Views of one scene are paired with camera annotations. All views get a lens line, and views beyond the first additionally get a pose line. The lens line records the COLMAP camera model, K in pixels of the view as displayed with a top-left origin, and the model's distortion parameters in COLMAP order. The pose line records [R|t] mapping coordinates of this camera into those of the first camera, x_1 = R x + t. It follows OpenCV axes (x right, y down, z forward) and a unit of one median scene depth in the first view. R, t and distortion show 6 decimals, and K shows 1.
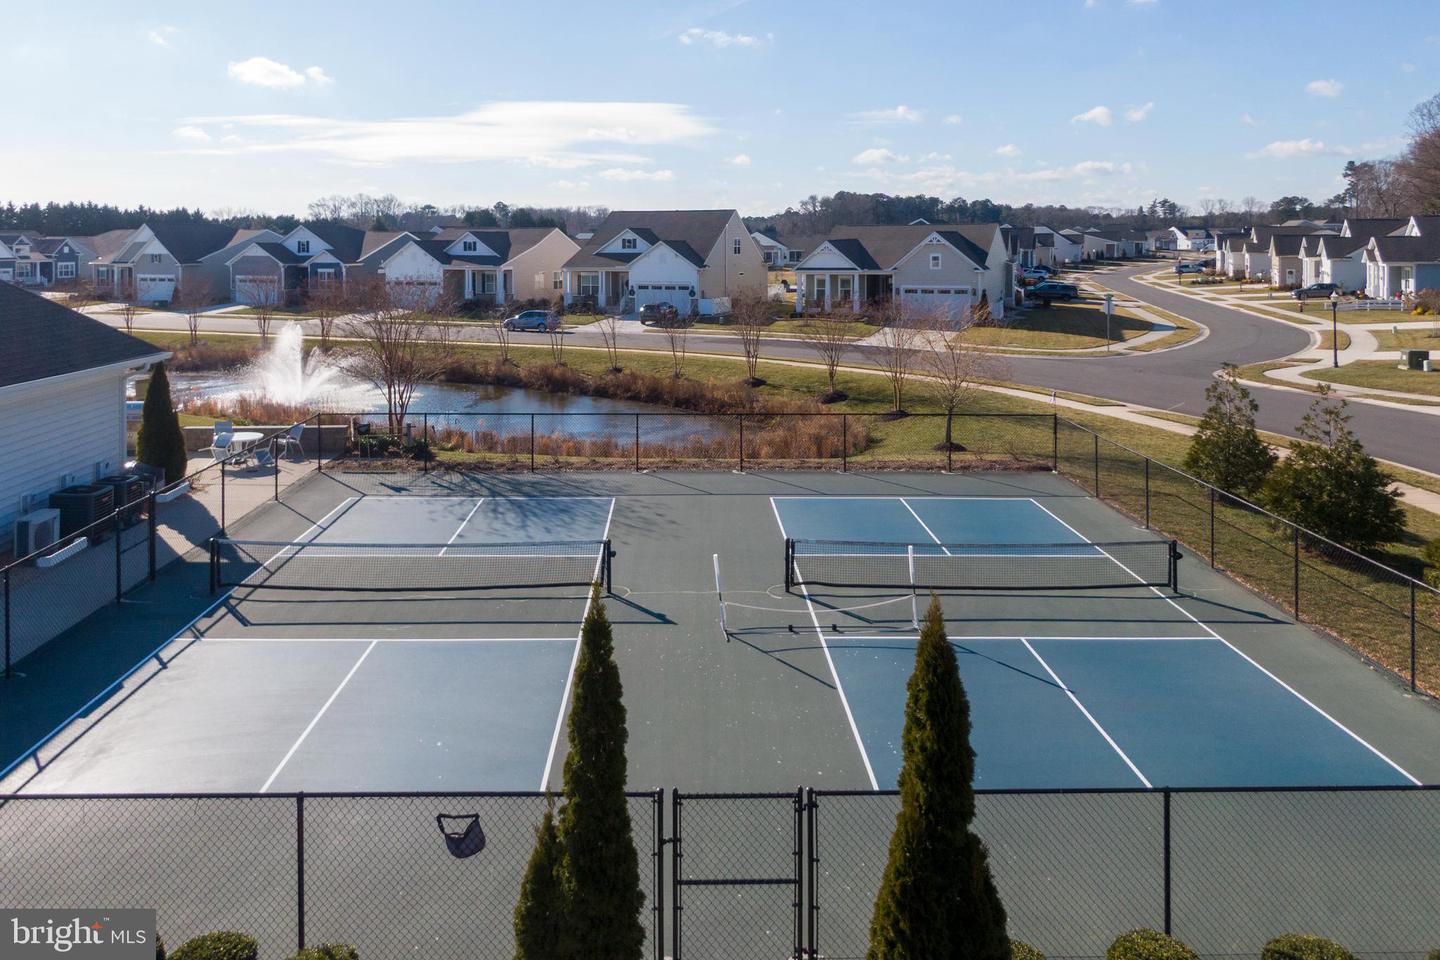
lens RADIAL K [[1056.1, 0, 700.8], [0, 1056.1, 305.8], [0, 0, 1]] dist [0.121166, -0.235731]
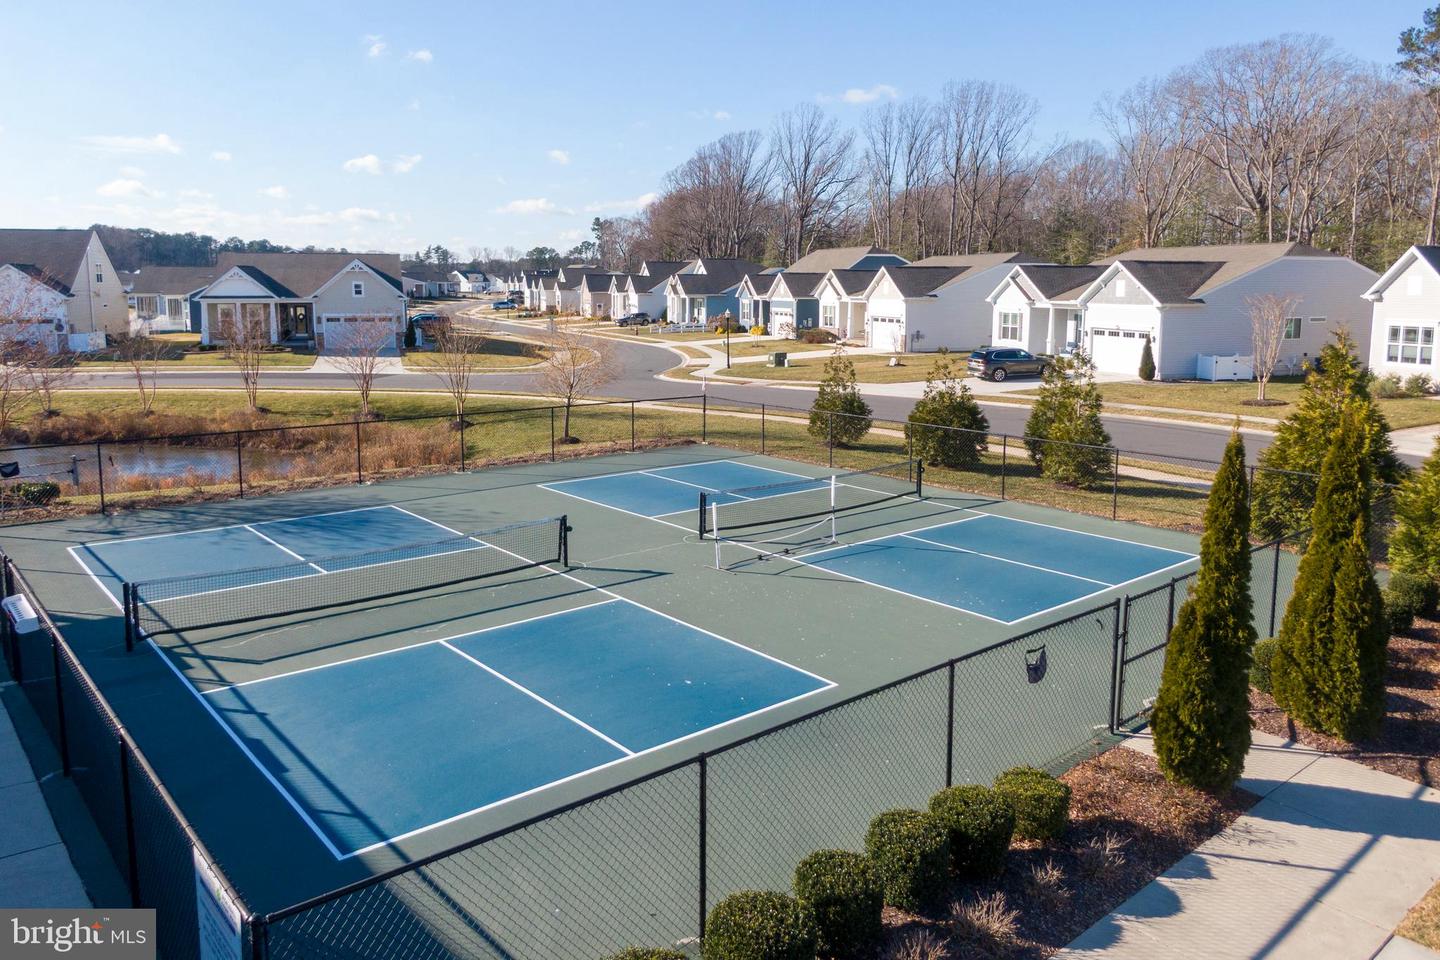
lens RADIAL K [[1015.9, 0, 719.5], [0, 1015.9, 427.0], [0, 0, 1]] dist [0.029331, -0.057219]
pose [[0.771878, -0.080650, 0.630634, -0.072010], [0.031840, 0.995580, 0.088350, 0.007282], [-0.634973, -0.048116, 0.771035, 0.022147]]
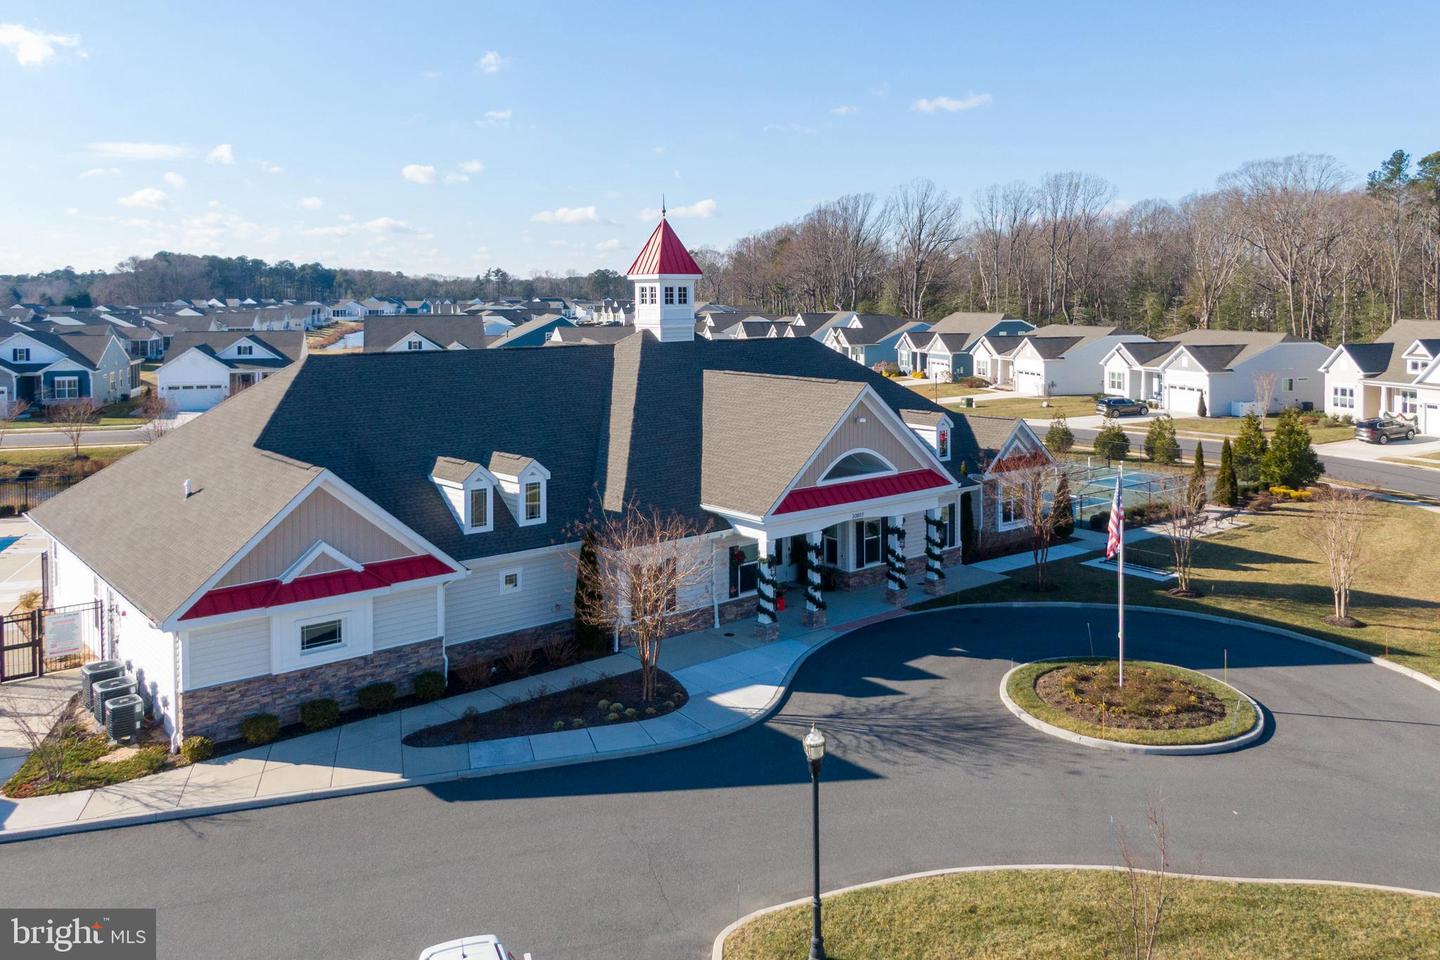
lens RADIAL K [[1122.1, 0, 769.4], [0, 1122.1, 336.1], [0, 0, 1]] dist [0.010258, -0.001303]
pose [[0.764840, -0.019824, 0.643915, -0.373372], [0.038435, 0.999150, -0.014892, -0.022081], [-0.643073, 0.036138, 0.764952, -0.154090]]
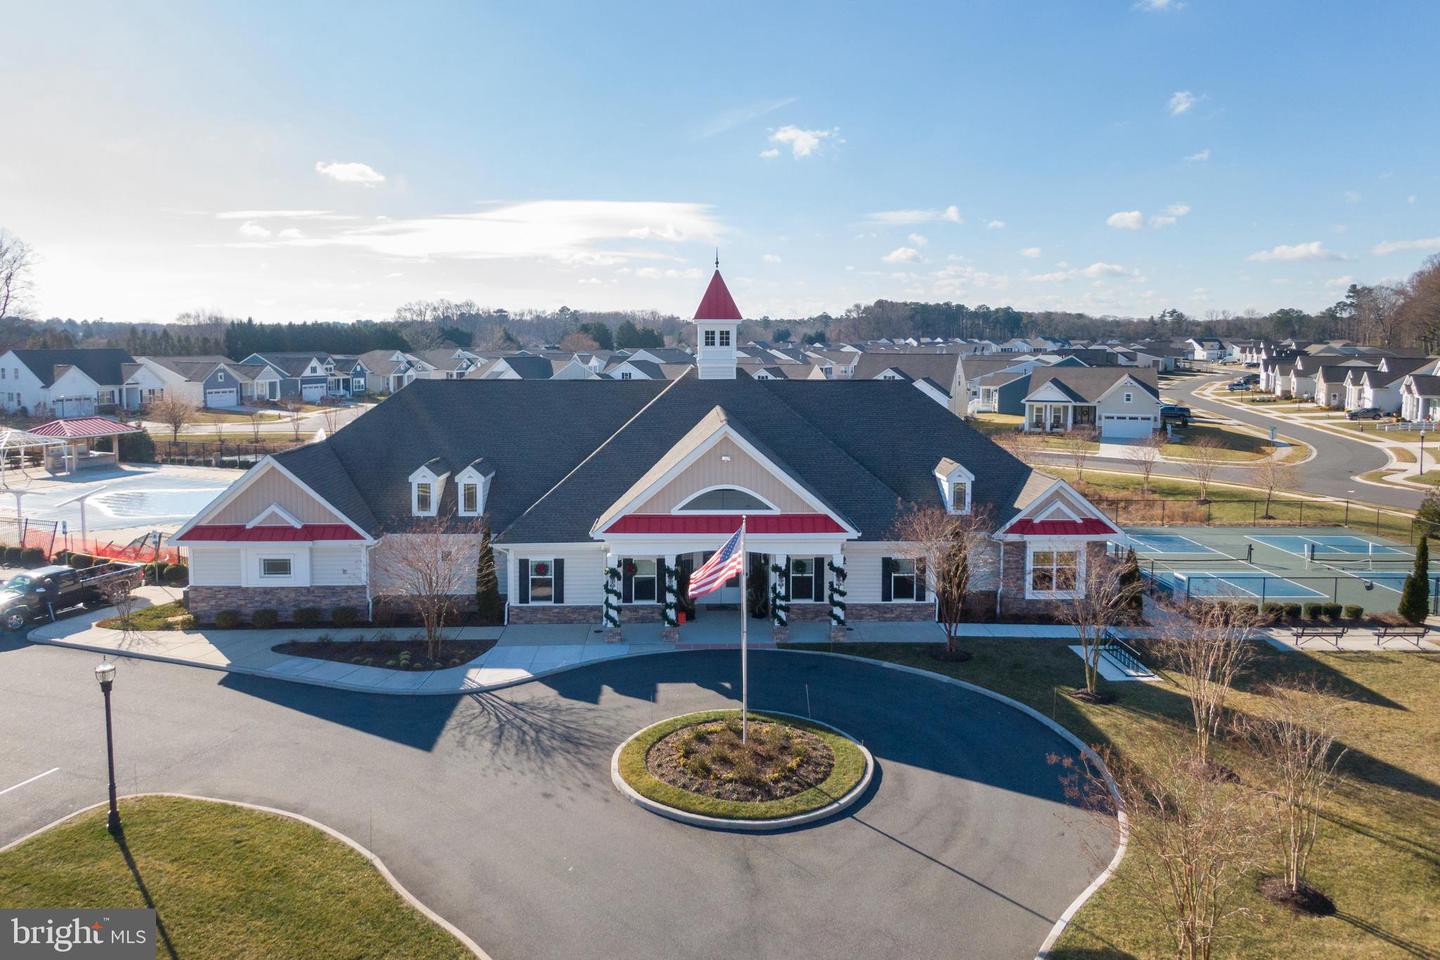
lens RADIAL K [[1015.9, 0, 719.5], [0, 1015.9, 427.0], [0, 0, 1]] dist [0.029331, -0.057219]
pose [[0.999926, 0.006163, 0.010531, -0.194804], [-0.006451, 0.999599, 0.027567, -0.020119], [-0.010357, -0.027633, 0.999564, -0.215879]]
